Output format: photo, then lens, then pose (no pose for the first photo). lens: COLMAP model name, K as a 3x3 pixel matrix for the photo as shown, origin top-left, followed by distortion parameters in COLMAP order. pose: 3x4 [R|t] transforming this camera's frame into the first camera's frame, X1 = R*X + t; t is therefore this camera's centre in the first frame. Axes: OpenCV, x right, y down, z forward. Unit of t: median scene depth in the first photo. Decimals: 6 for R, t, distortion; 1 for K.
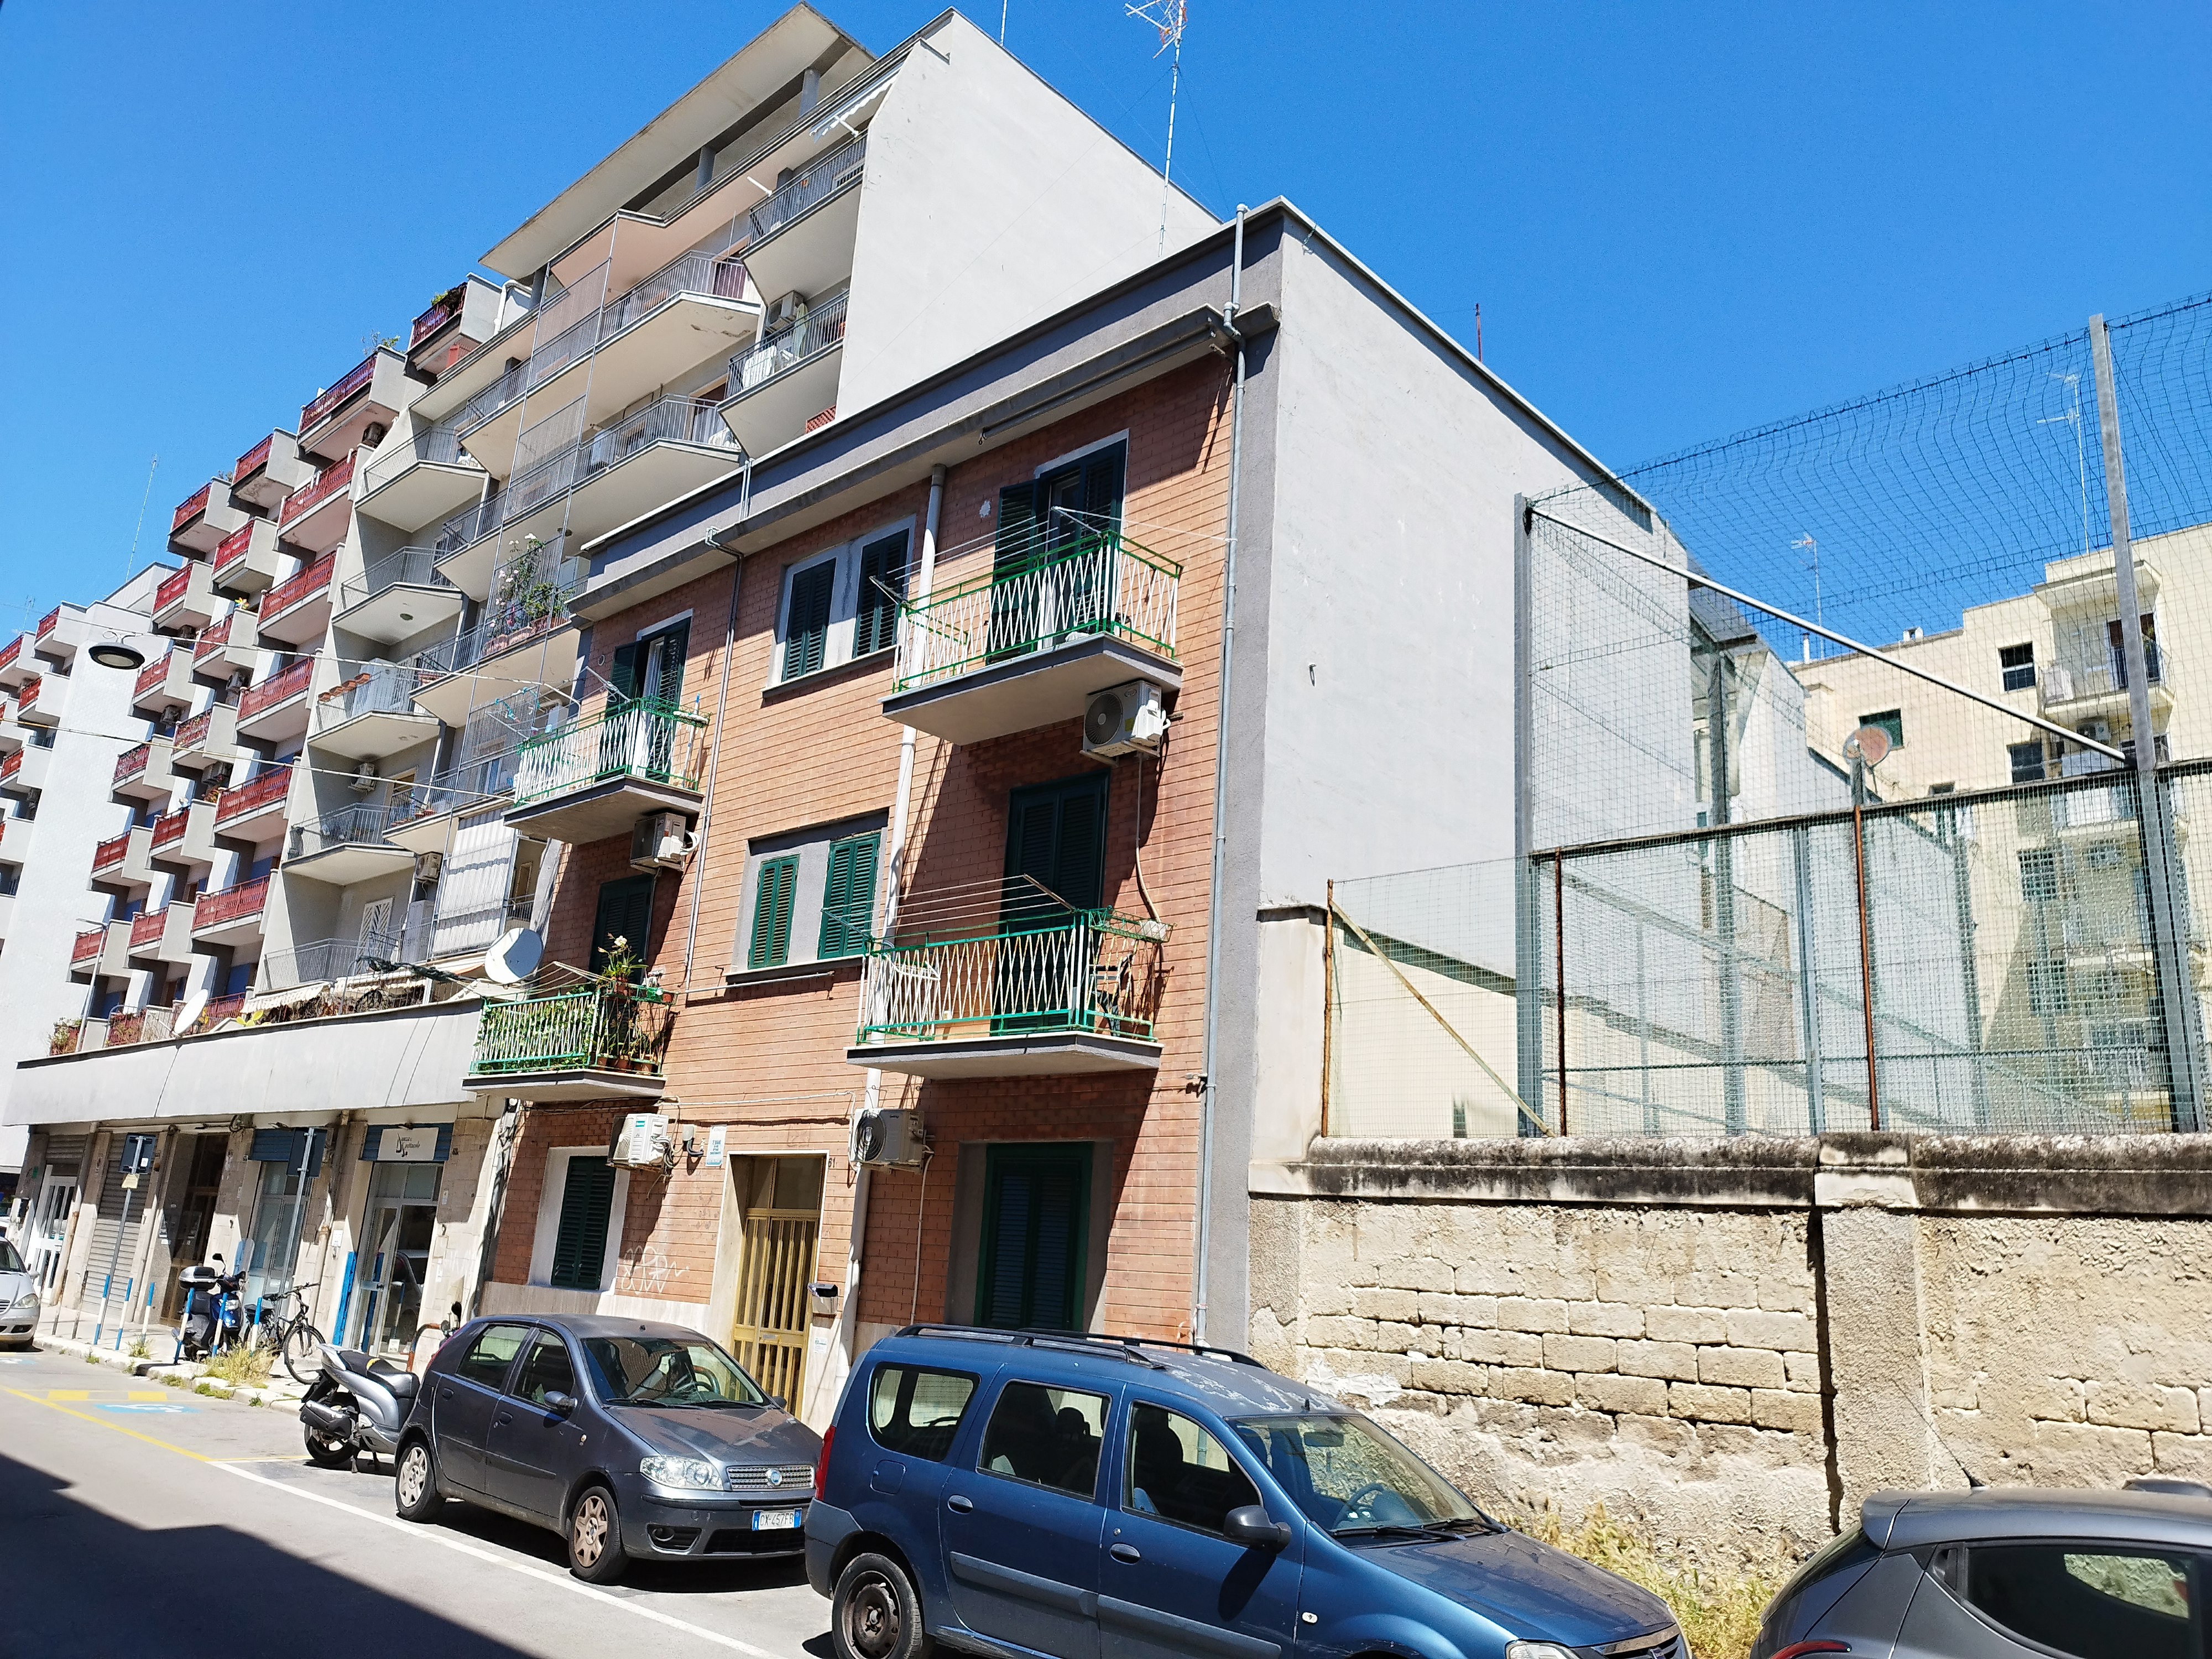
lens RADIAL K [[1580.2, 0, 1096.8], [0, 1580.2, 823.0], [0, 0, 1]] dist [0.022417, -0.023671]
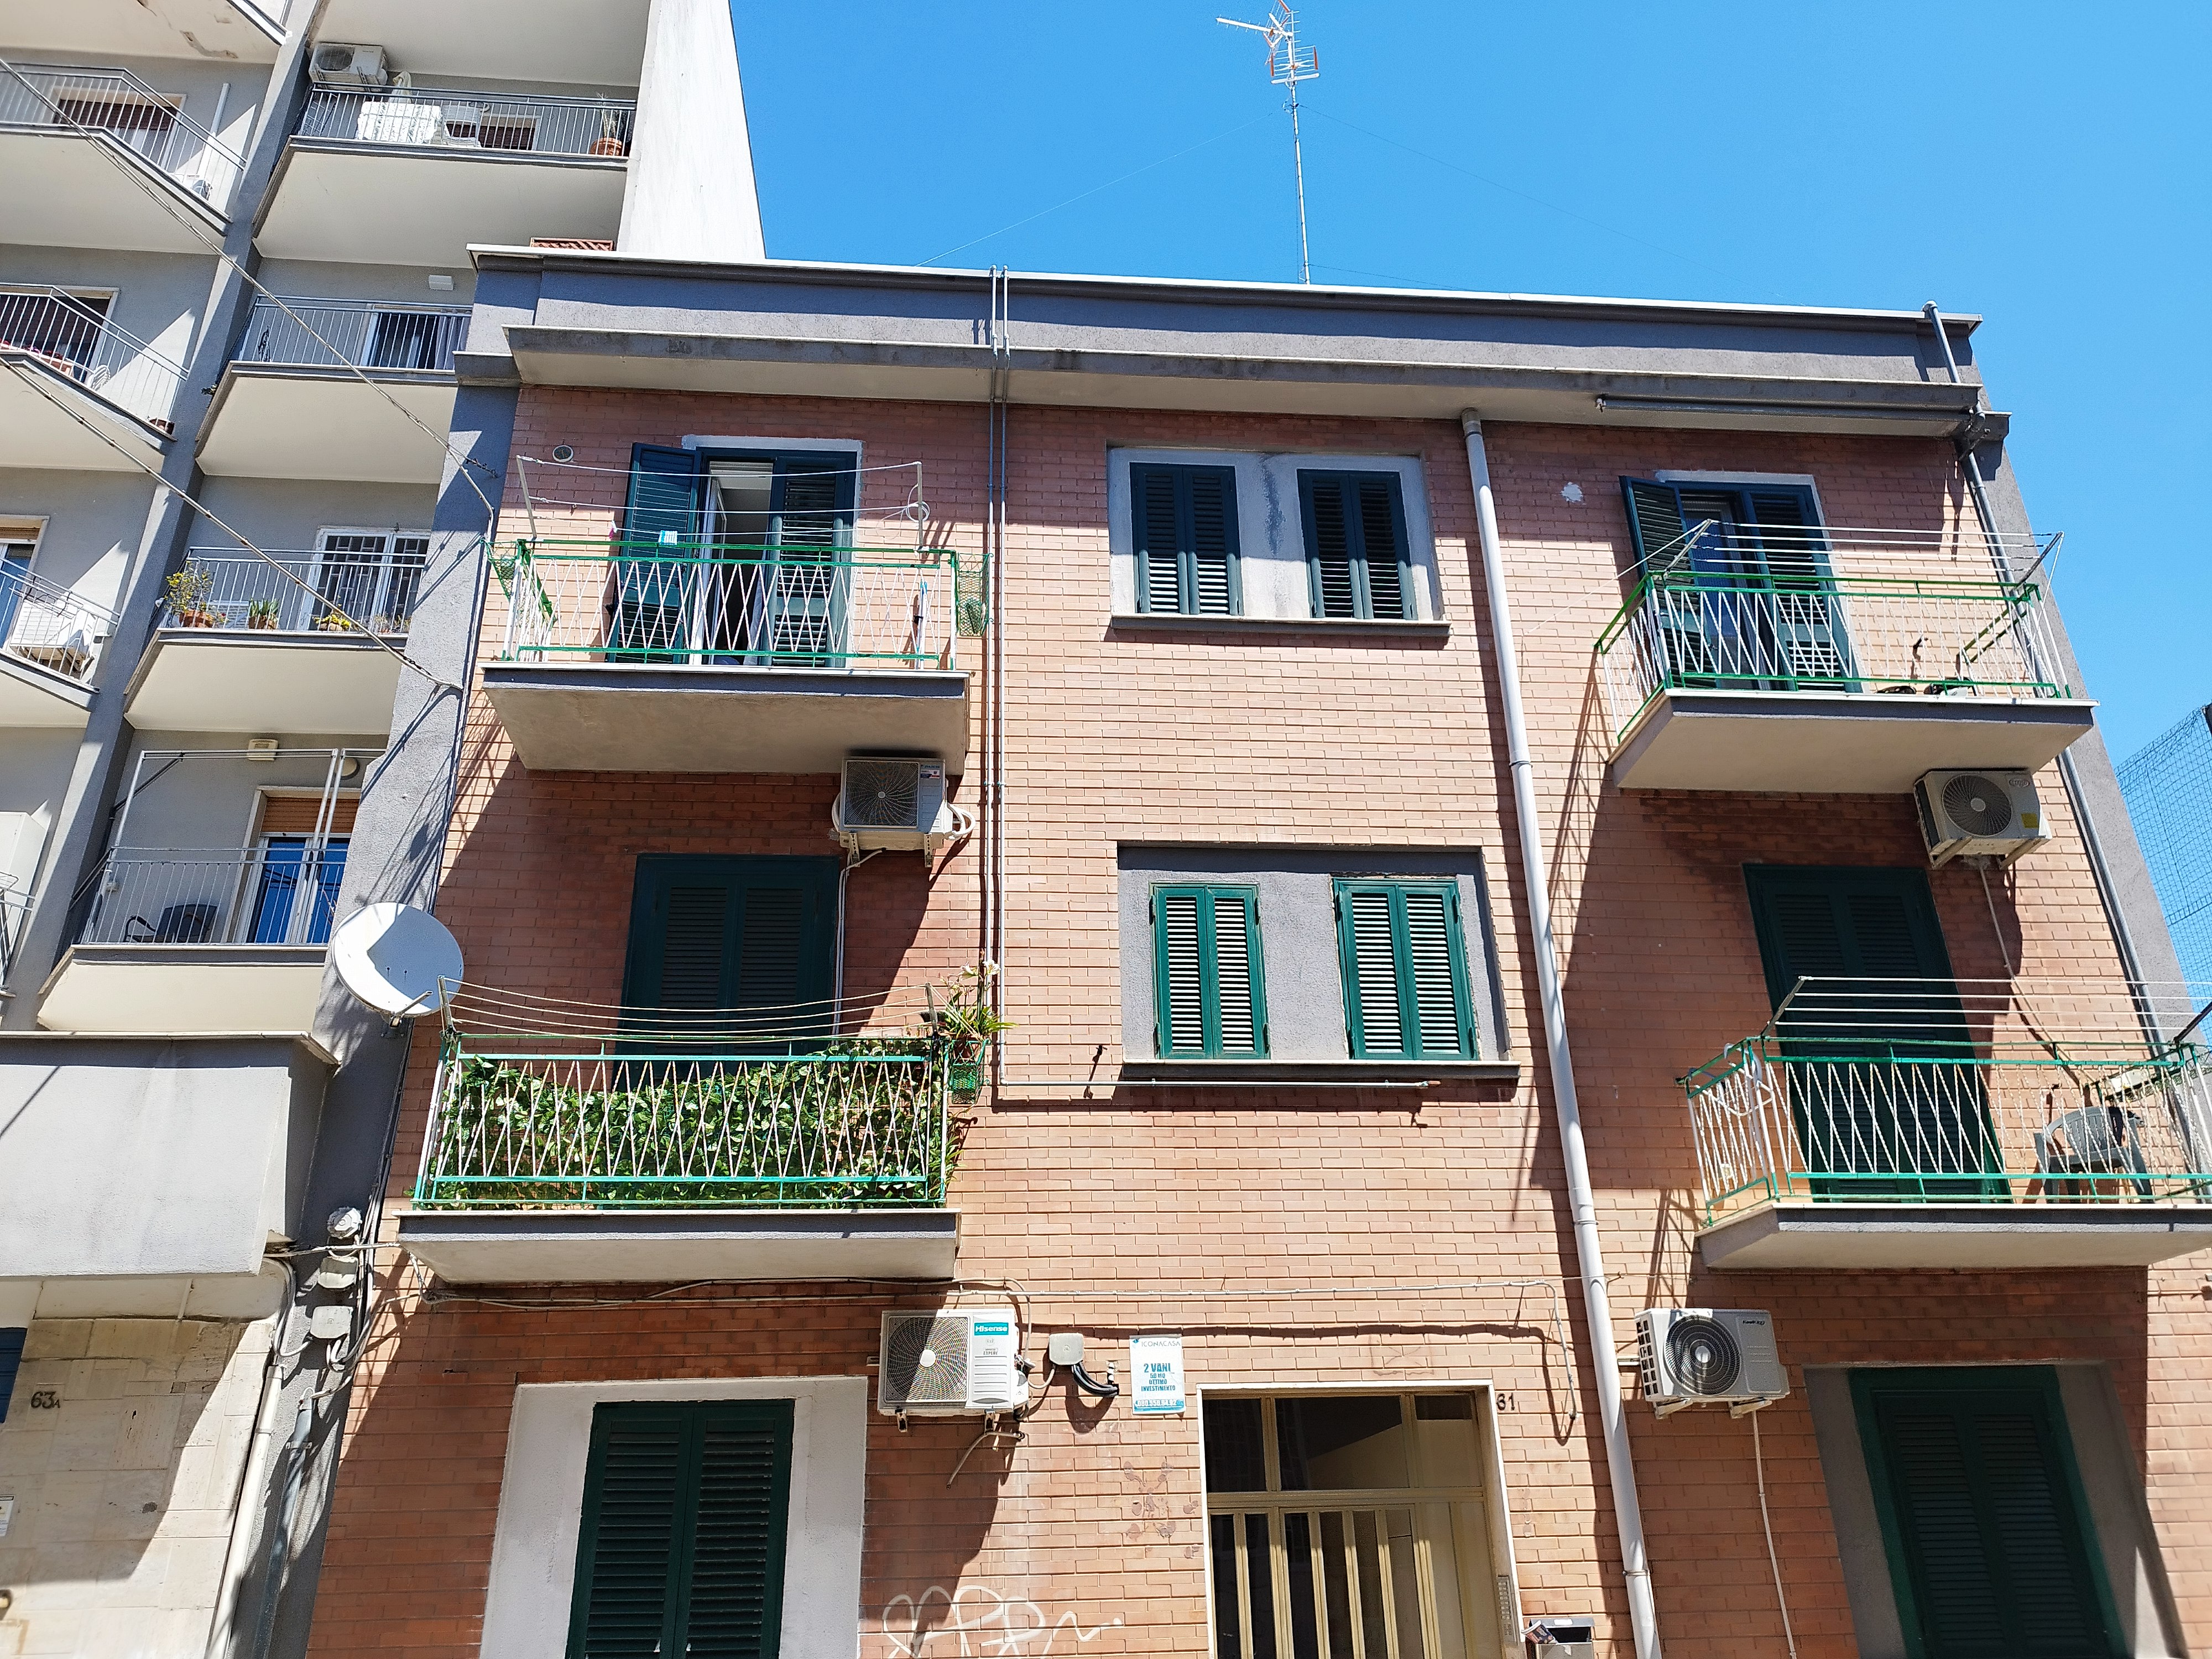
lens RADIAL K [[1591.8, 0, 1079.1], [0, 1591.8, 832.2], [0, 0, 1]] dist [0.014367, -0.005511]
pose [[0.669058, 0.251527, 0.699354, -0.671845], [-0.139017, 0.966736, -0.214698, 0.142105], [-0.730093, 0.046424, 0.681769, 0.625354]]
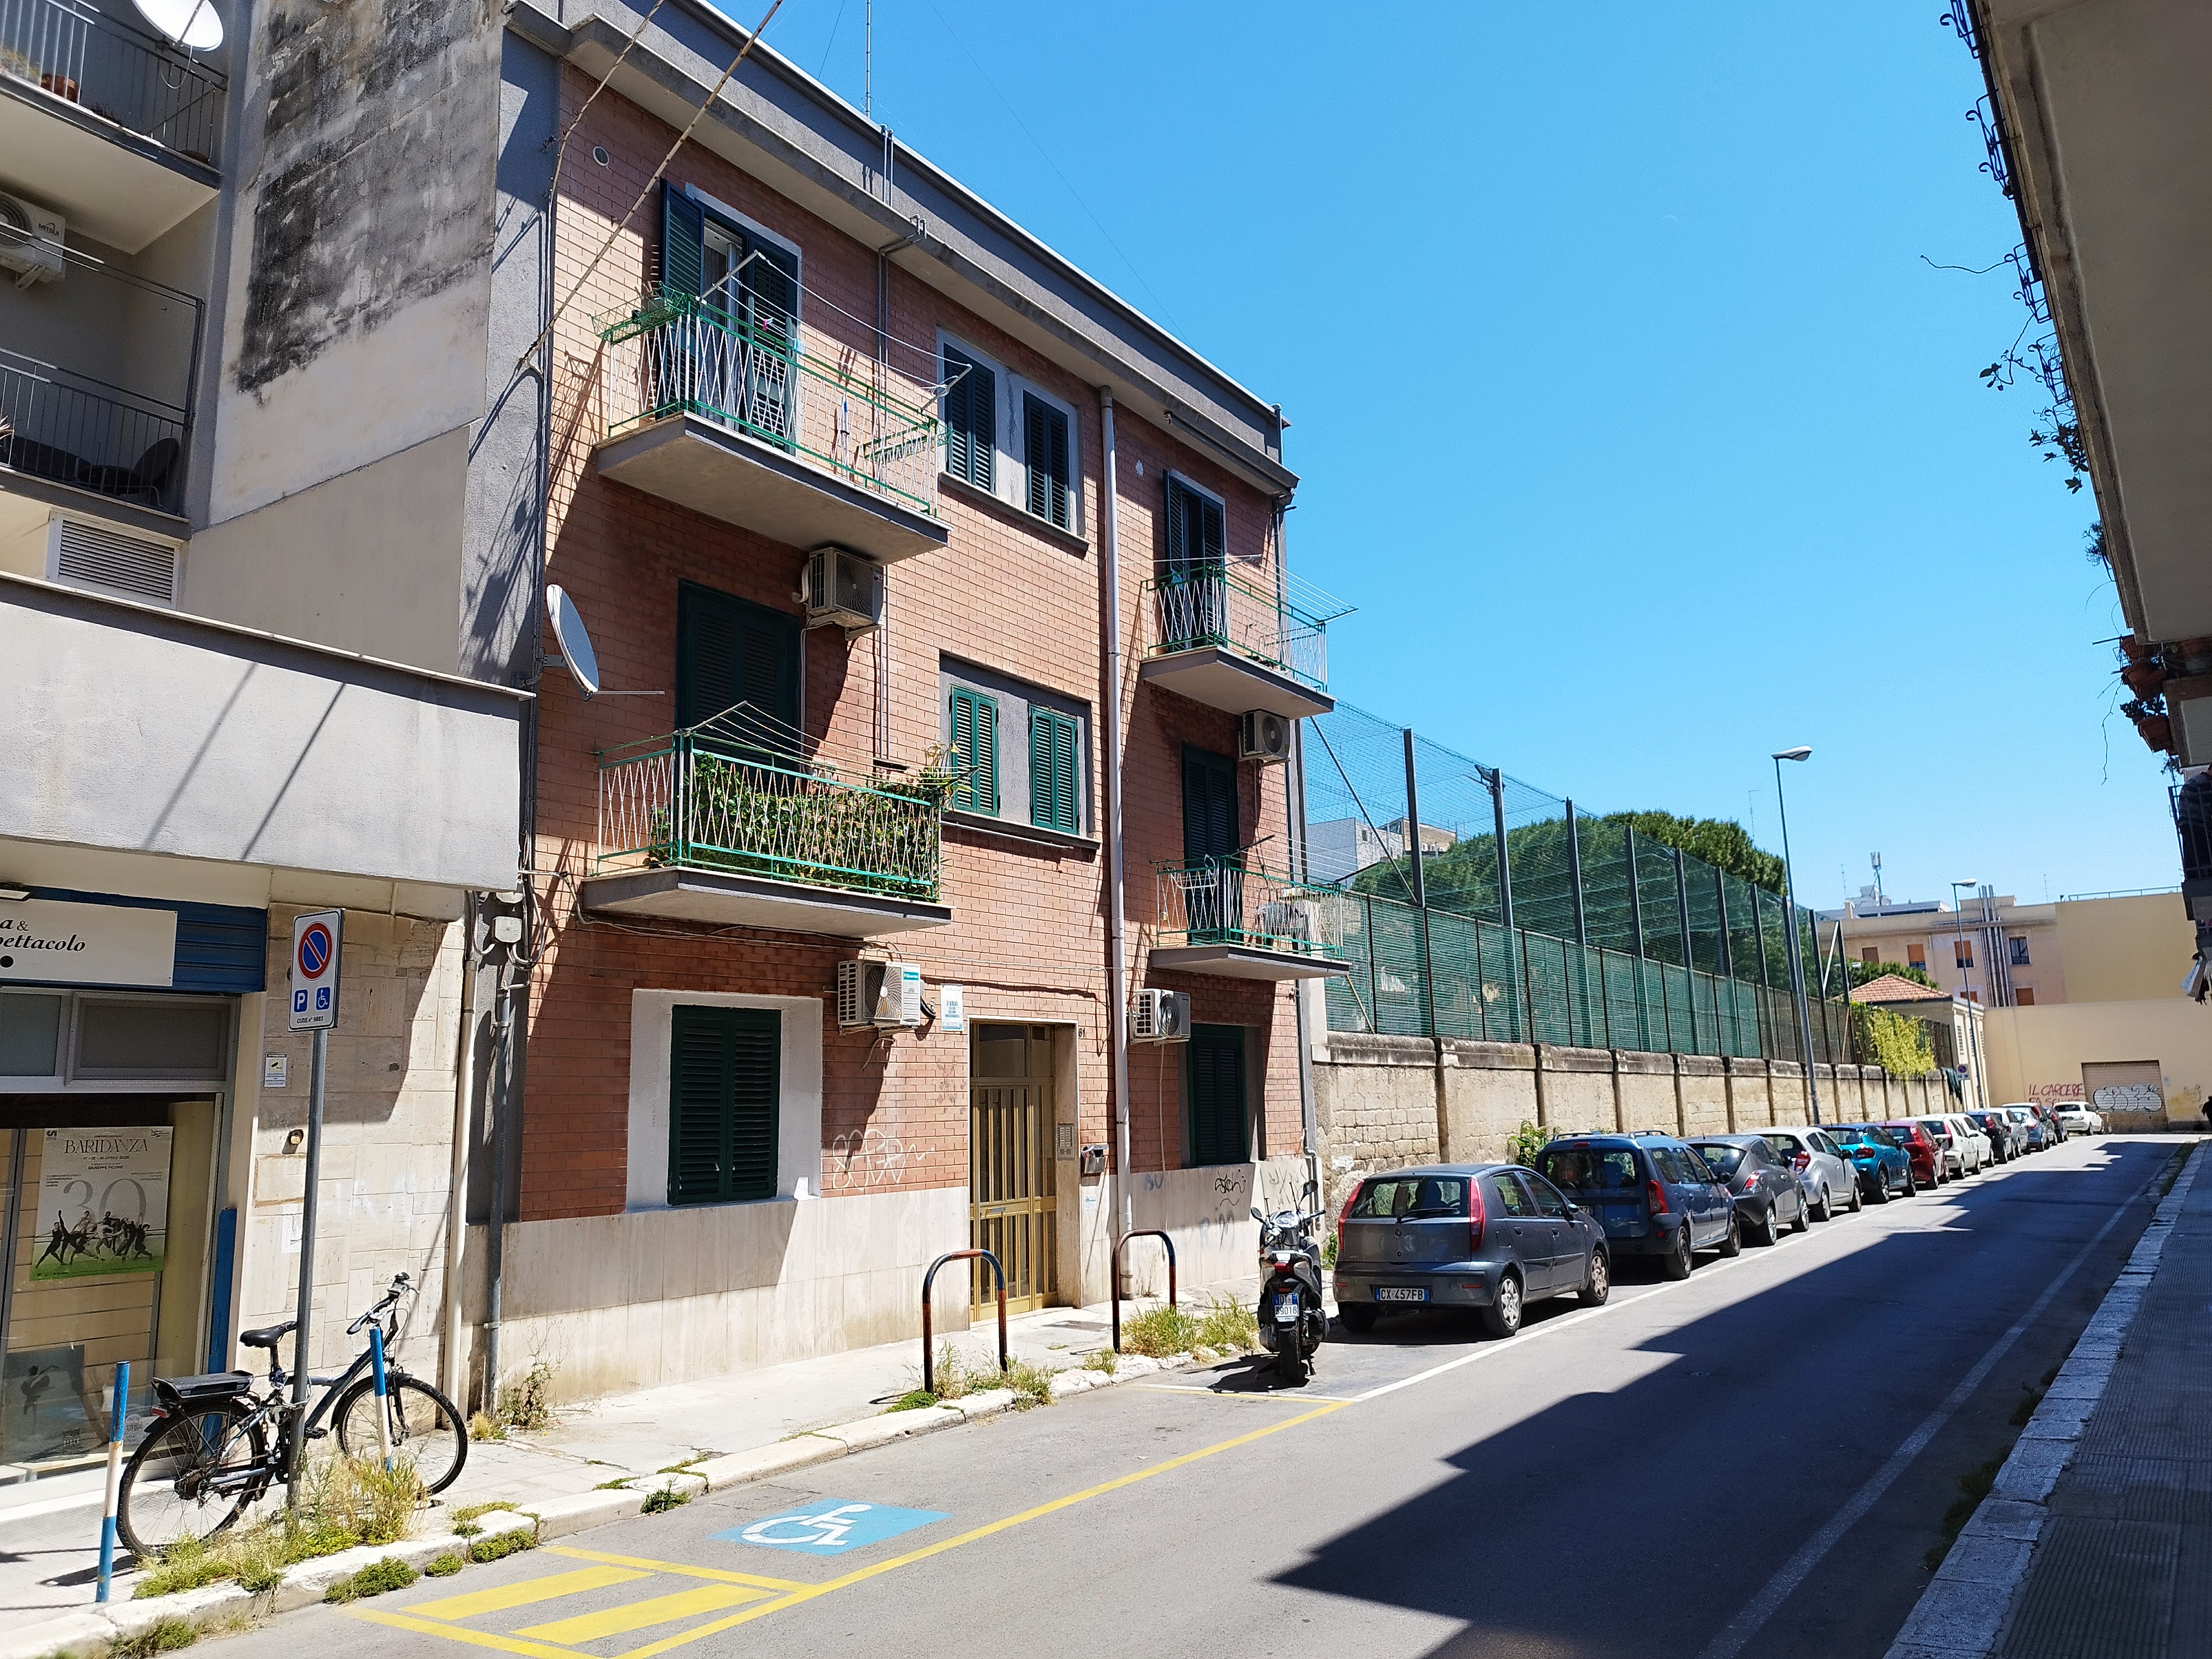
lens RADIAL K [[1591.7, 0, 1081.7], [0, 1591.7, 837.4], [0, 0, 1]] dist [0.039958, -0.028066]
pose [[-0.132433, 0.118584, 0.984073, -1.092190], [-0.247457, 0.957424, -0.148675, 0.221591], [-0.959805, -0.263205, -0.097450, 1.018943]]
